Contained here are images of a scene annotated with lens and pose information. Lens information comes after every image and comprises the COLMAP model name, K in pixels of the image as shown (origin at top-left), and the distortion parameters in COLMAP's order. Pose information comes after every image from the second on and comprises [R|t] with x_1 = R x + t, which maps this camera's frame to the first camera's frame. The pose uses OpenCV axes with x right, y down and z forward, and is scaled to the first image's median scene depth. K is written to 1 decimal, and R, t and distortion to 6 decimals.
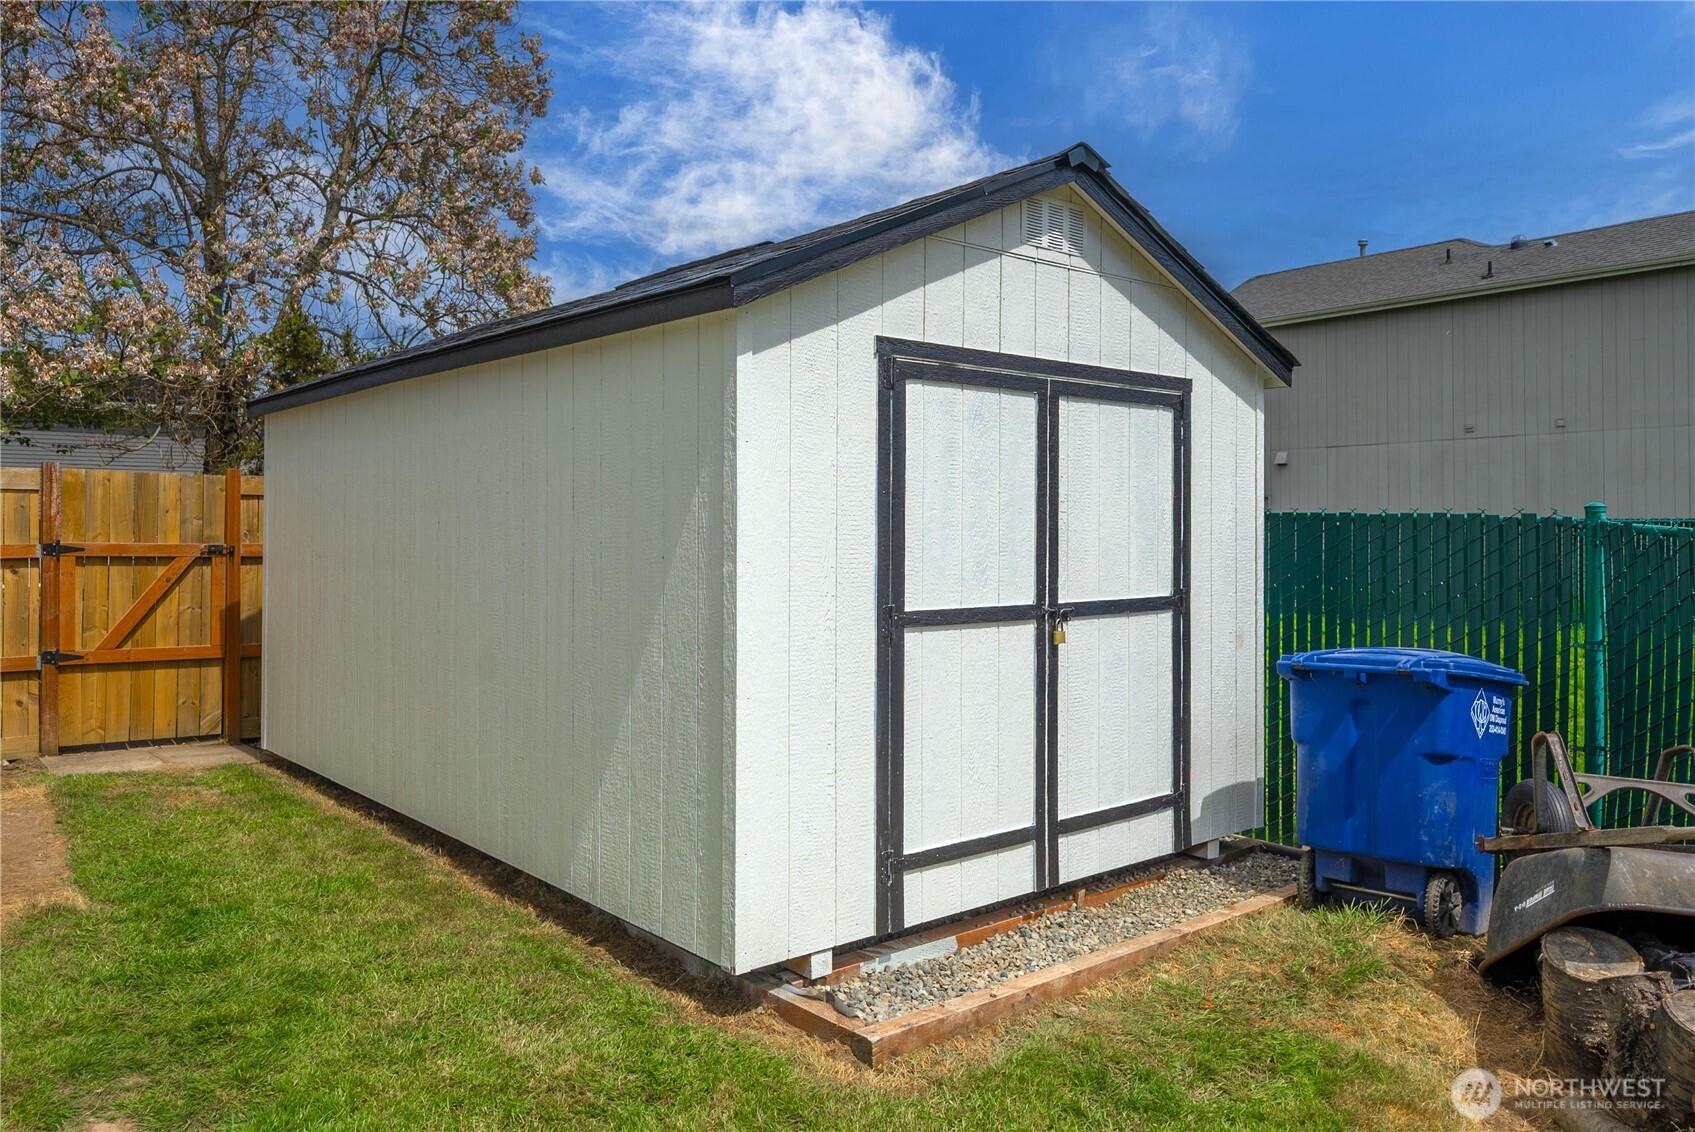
lens RADIAL K [[1211.1, 0, 783.2], [0, 1211.1, 525.9], [0, 0, 1]] dist [-0.000894, 0.001739]
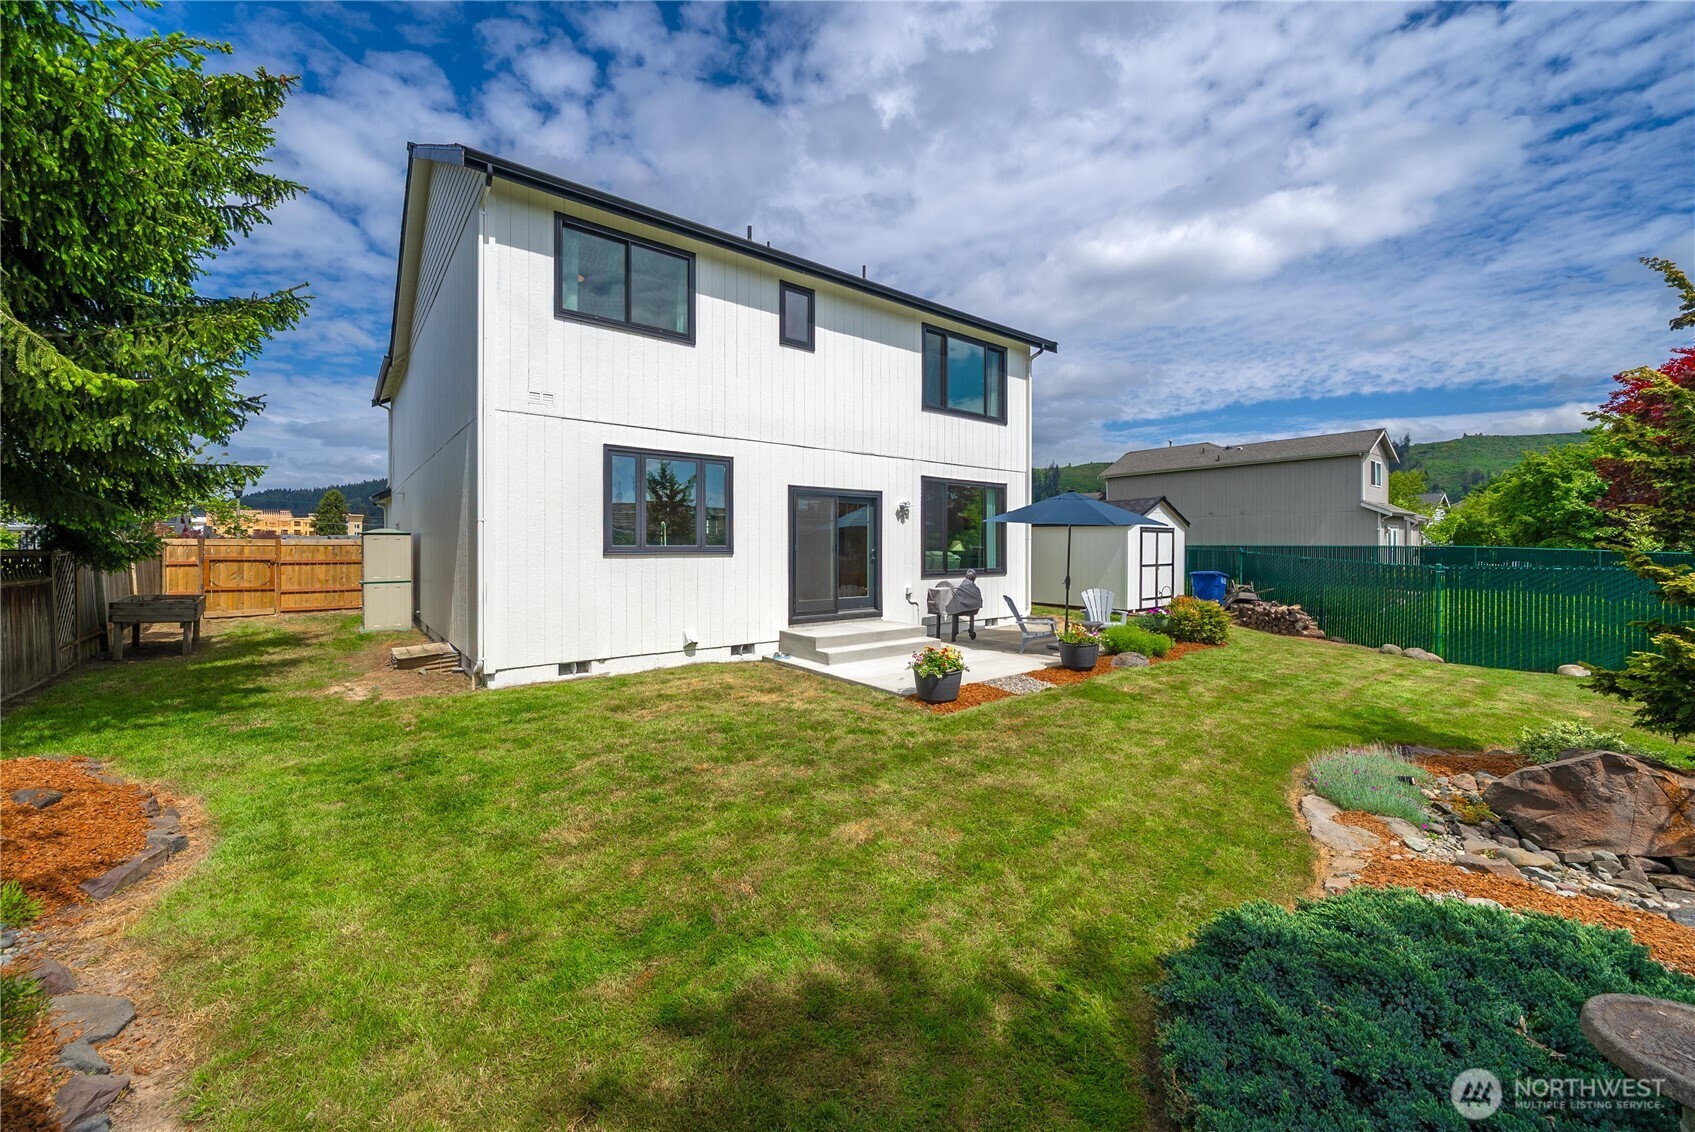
lens RADIAL K [[657.8, 0, 808.2], [0, 657.8, 547.3], [0, 0, 1]] dist [-0.015636, 0.000105]
pose [[0.999692, -0.000915, -0.024786, -1.642907], [0.001125, 0.999963, 0.008471, -0.059969], [0.024777, -0.008496, 0.999657, -2.699290]]
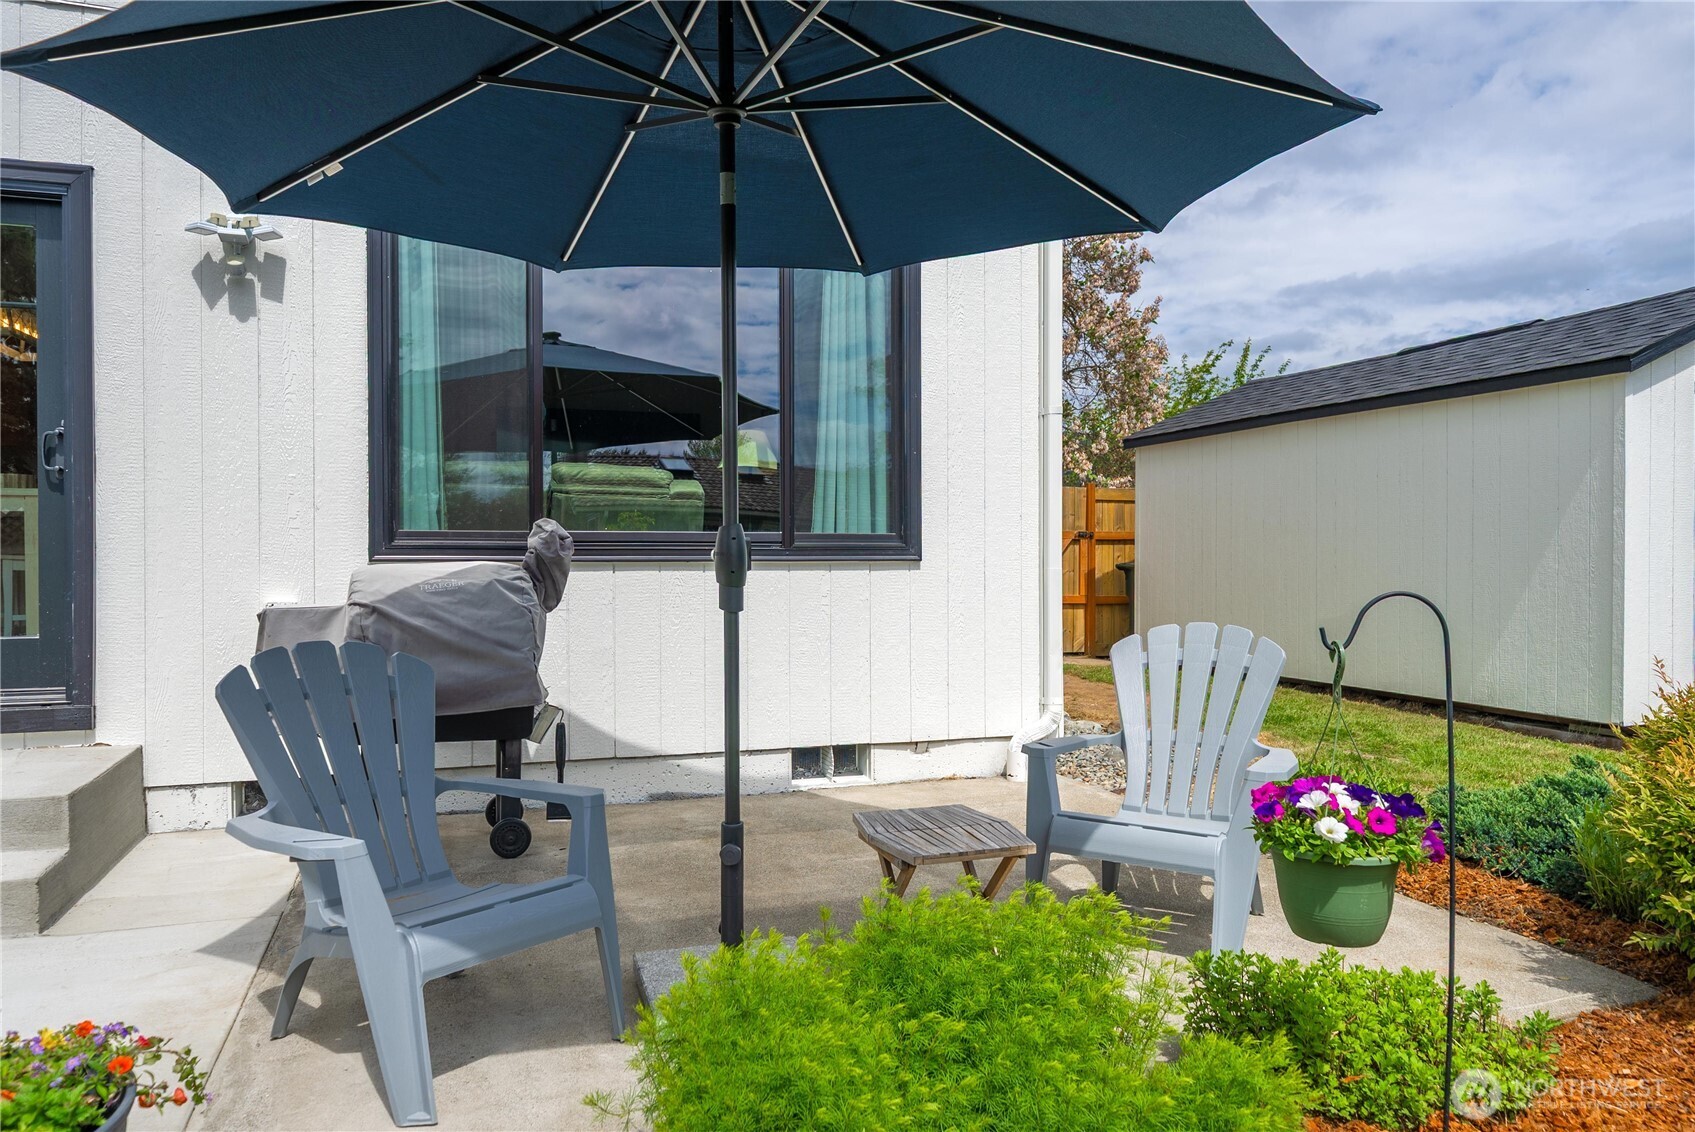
lens RADIAL K [[1117.9, 0, 843.4], [0, 1117.9, 571.1], [0, 0, 1]] dist [0.000574, 0.001352]
pose [[0.942080, 0.000165, -0.335389, -0.492383], [0.004657, 0.999897, 0.013574, 0.082580], [0.335357, -0.014349, 0.941982, -0.857966]]
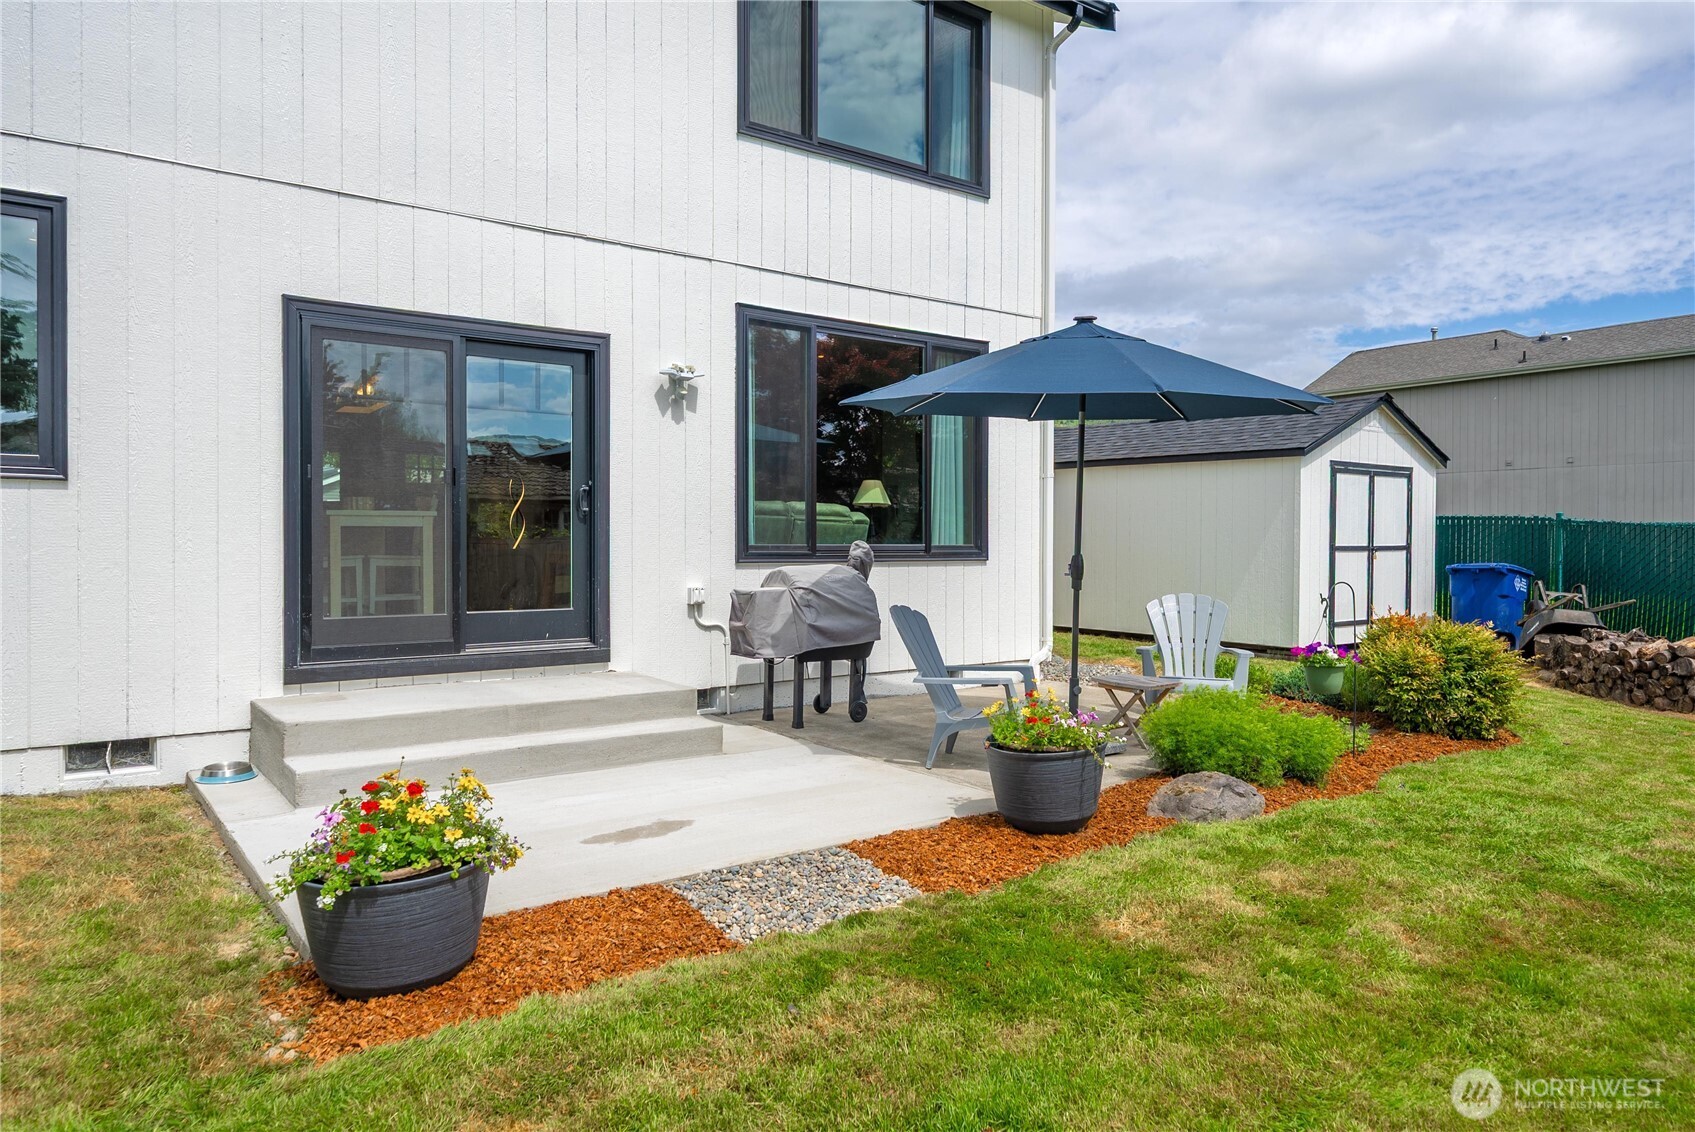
lens RADIAL K [[1096.1, 0, 840.4], [0, 1096.1, 554.6], [0, 0, 1]] dist [-0.002326, -0.002796]
pose [[0.999594, 0.003140, -0.028321, -1.034968], [-0.002570, 0.999794, 0.020128, 0.036415], [0.028378, -0.020048, 0.999396, -1.774138]]
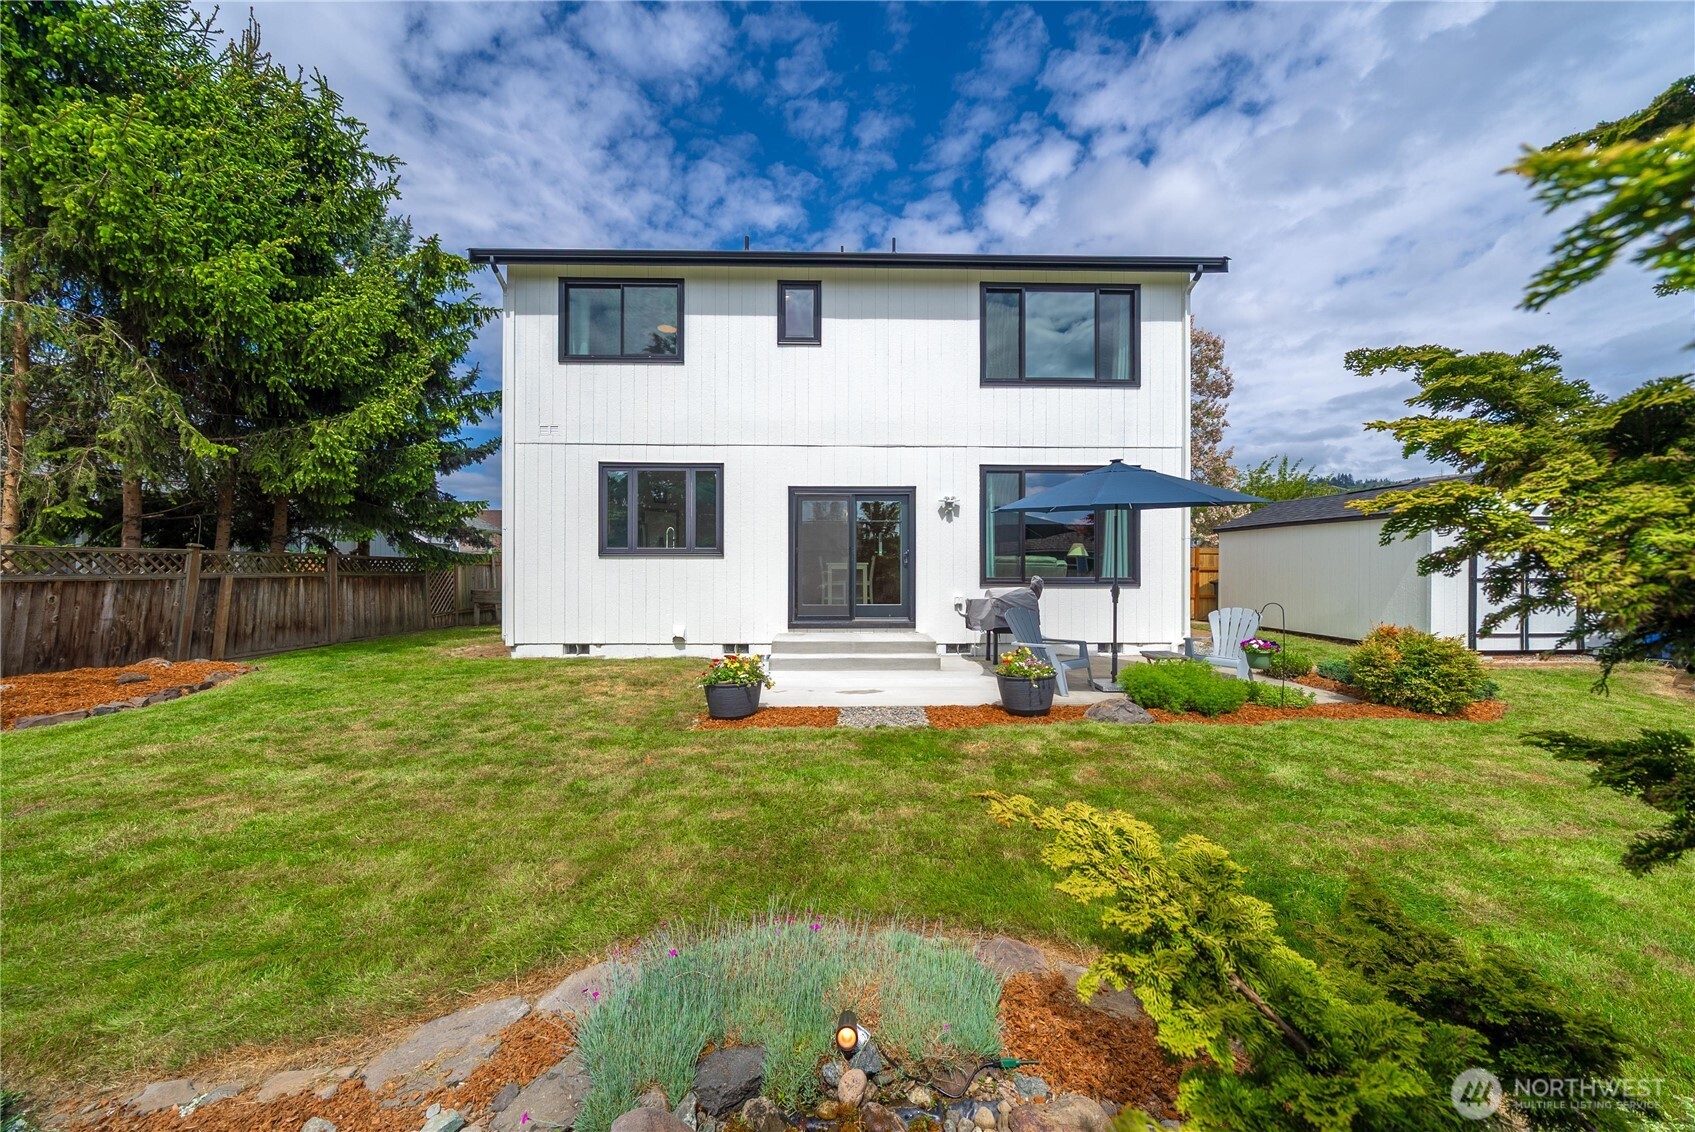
lens RADIAL K [[587.6, 0, 845.9], [0, 587.6, 570.4], [0, 0, 1]] dist [-0.010336, -0.000171]
pose [[0.791991, 0.001176, -0.610531, -0.391787], [0.004306, 0.999963, 0.007512, 0.015709], [0.610517, -0.008579, 0.791957, -1.892666]]
